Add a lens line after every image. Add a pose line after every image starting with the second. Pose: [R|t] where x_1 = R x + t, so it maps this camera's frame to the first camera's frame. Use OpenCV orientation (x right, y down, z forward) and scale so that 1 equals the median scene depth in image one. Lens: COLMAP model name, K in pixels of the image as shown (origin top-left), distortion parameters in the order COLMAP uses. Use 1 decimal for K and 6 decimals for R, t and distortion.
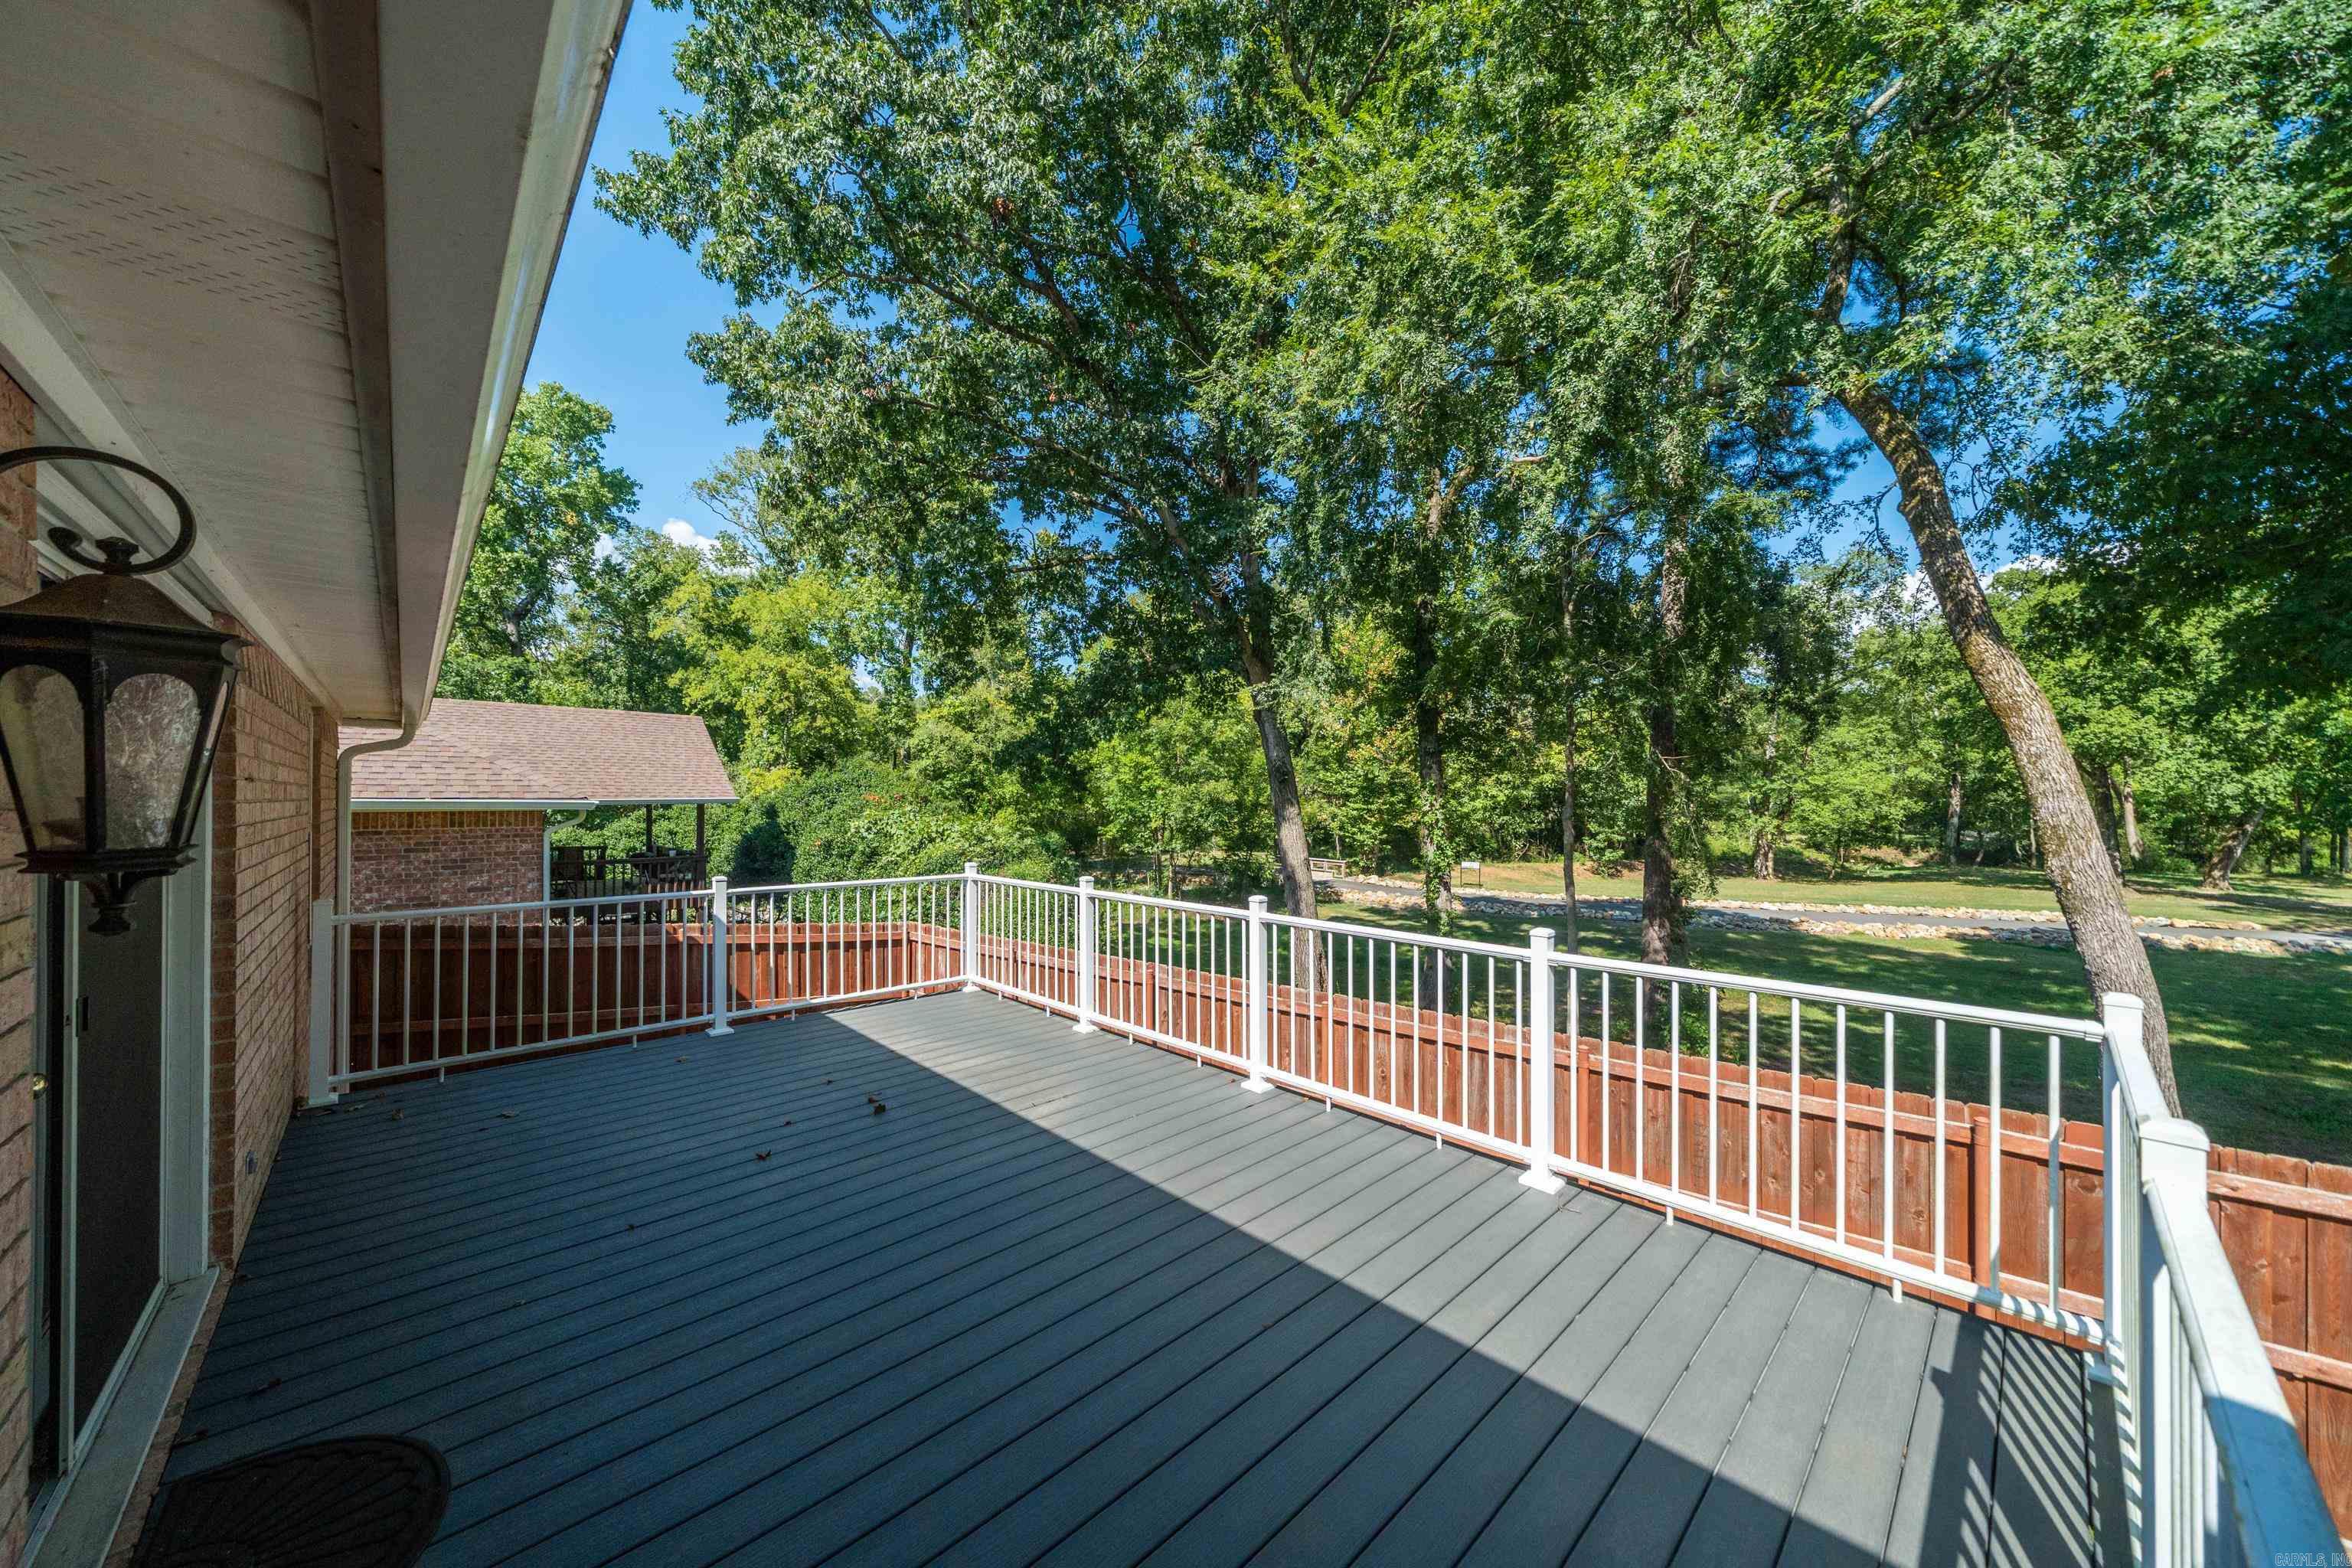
lens RADIAL K [[807.6, 0, 1228.3], [0, 807.6, 793.0], [0, 0, 1]] dist [0.002612, -0.000154]
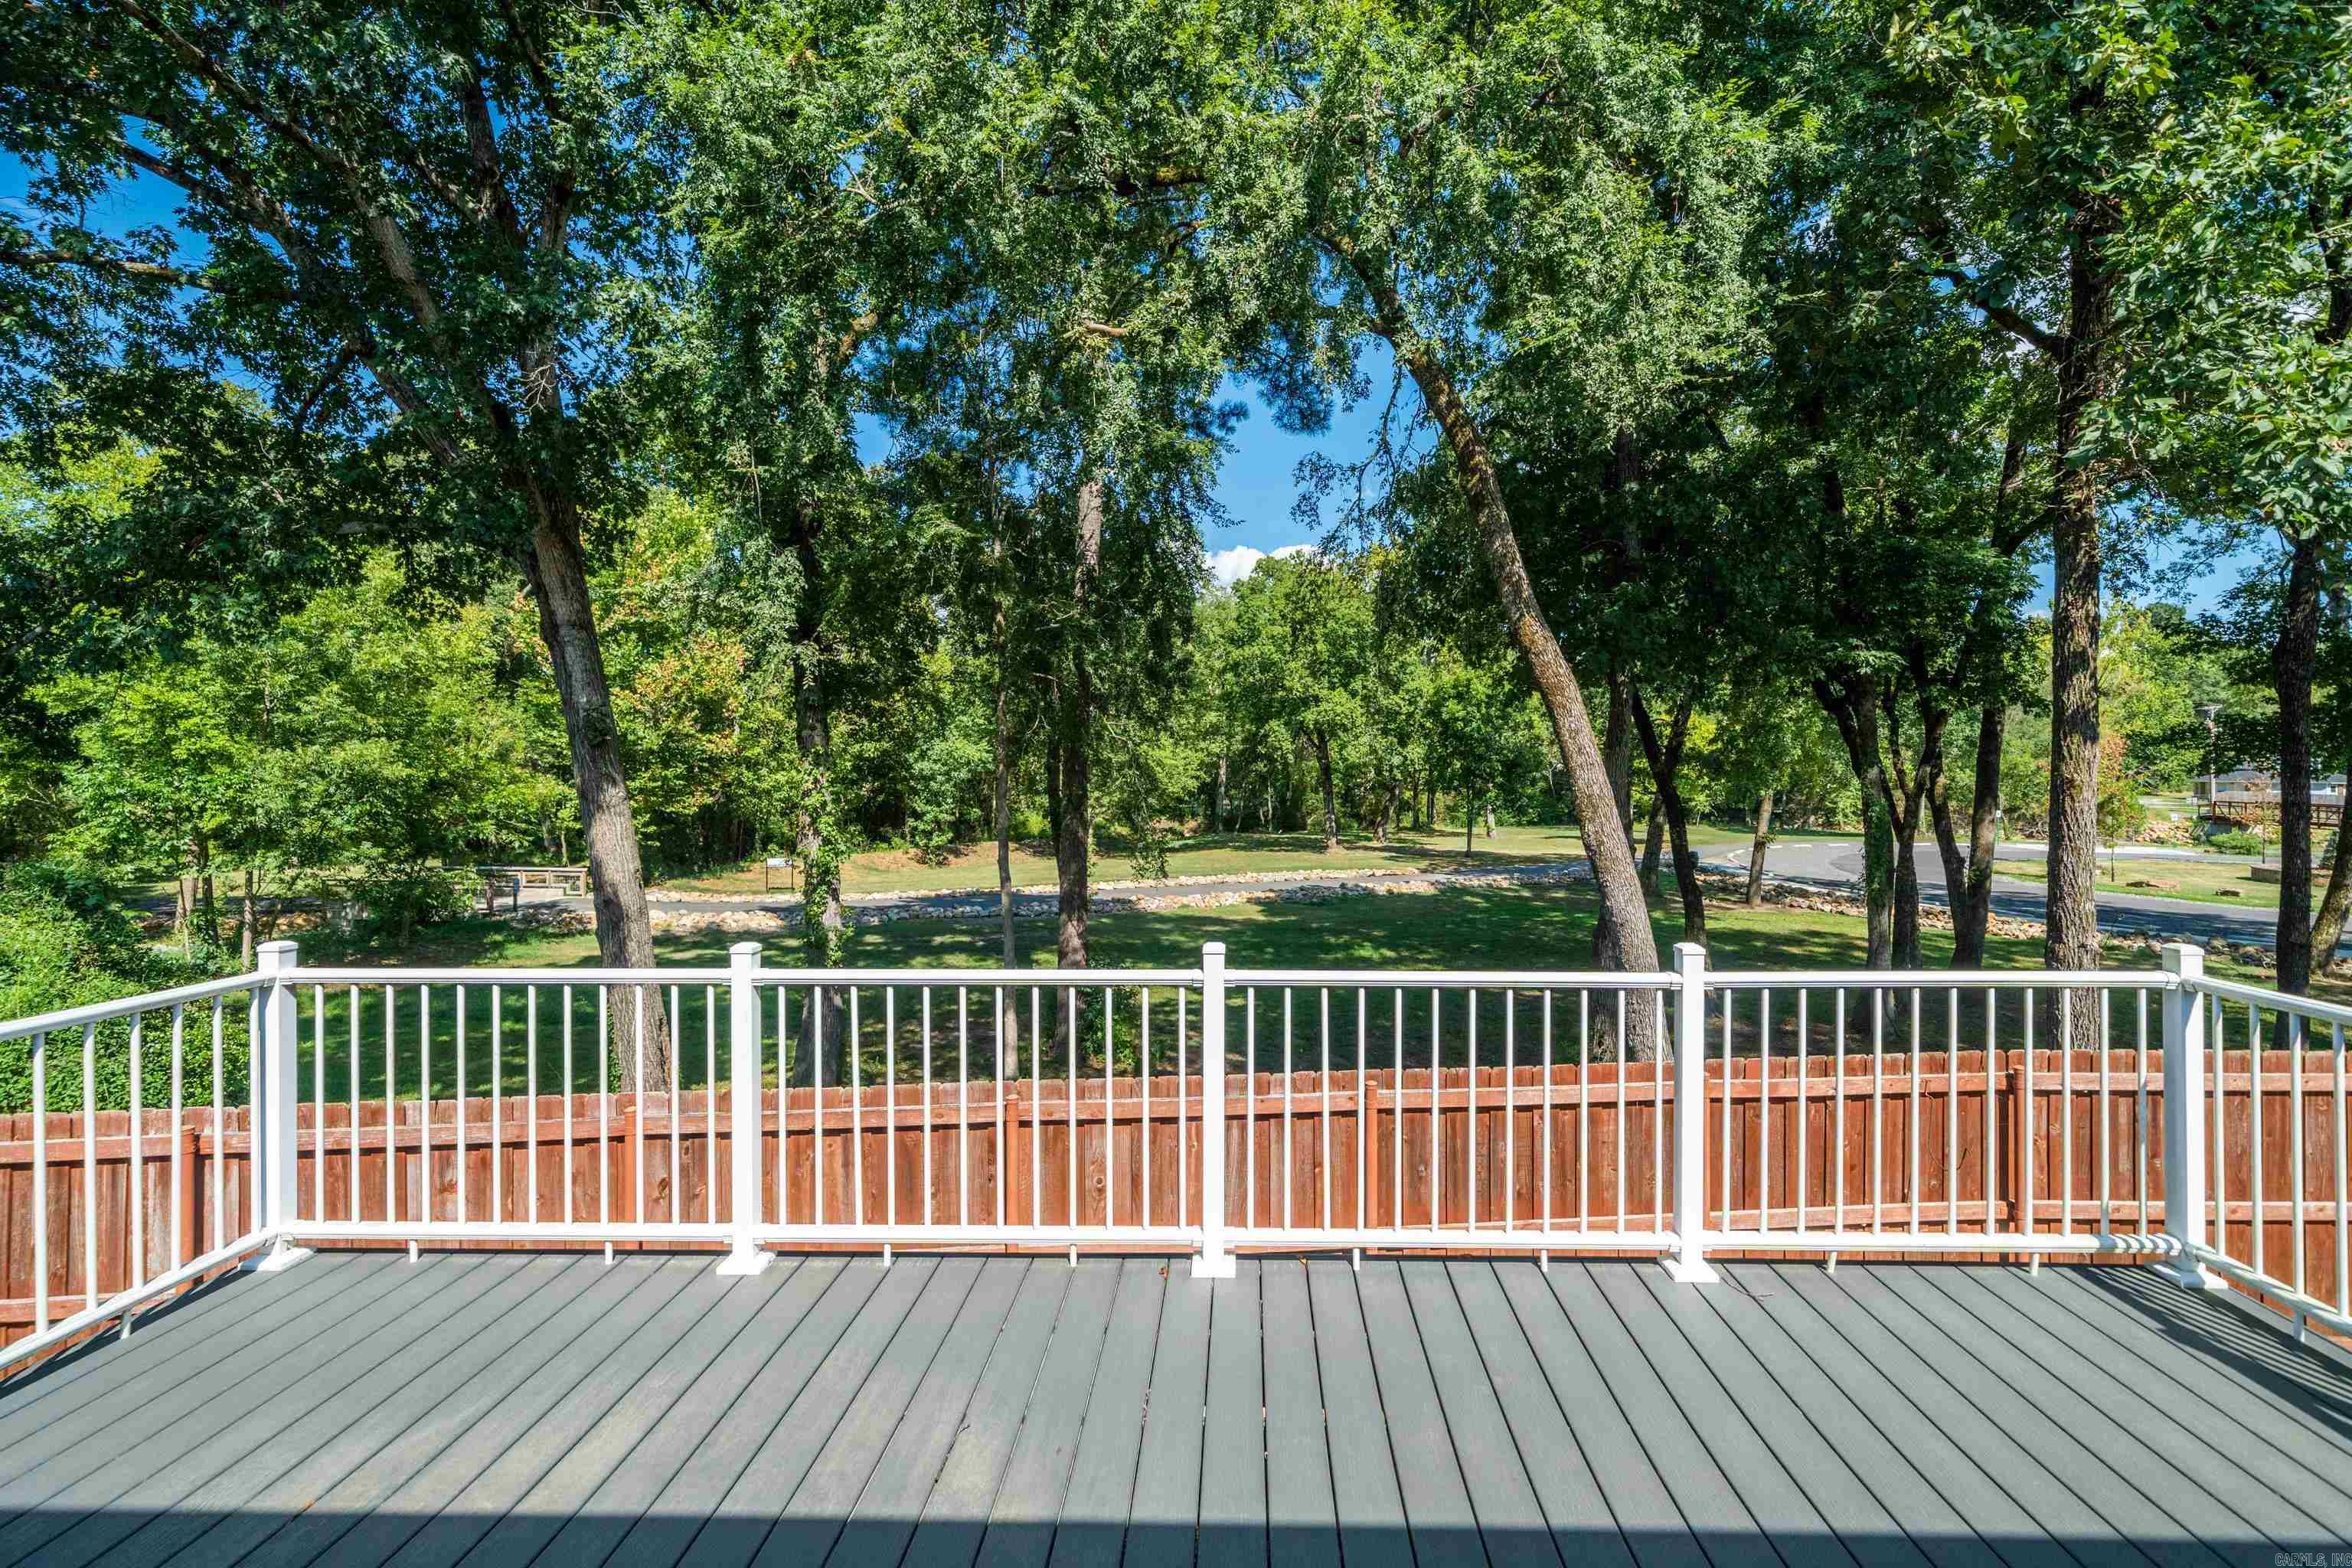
lens RADIAL K [[1039.8, 0, 1185.5], [0, 1039.8, 772.7], [0, 0, 1]] dist [-0.000058, 0.000075]
pose [[0.732552, -0.005627, 0.680688, -0.125688], [-0.000905, 0.999957, 0.009241, -0.001321], [-0.680711, -0.007385, 0.732515, 0.117598]]
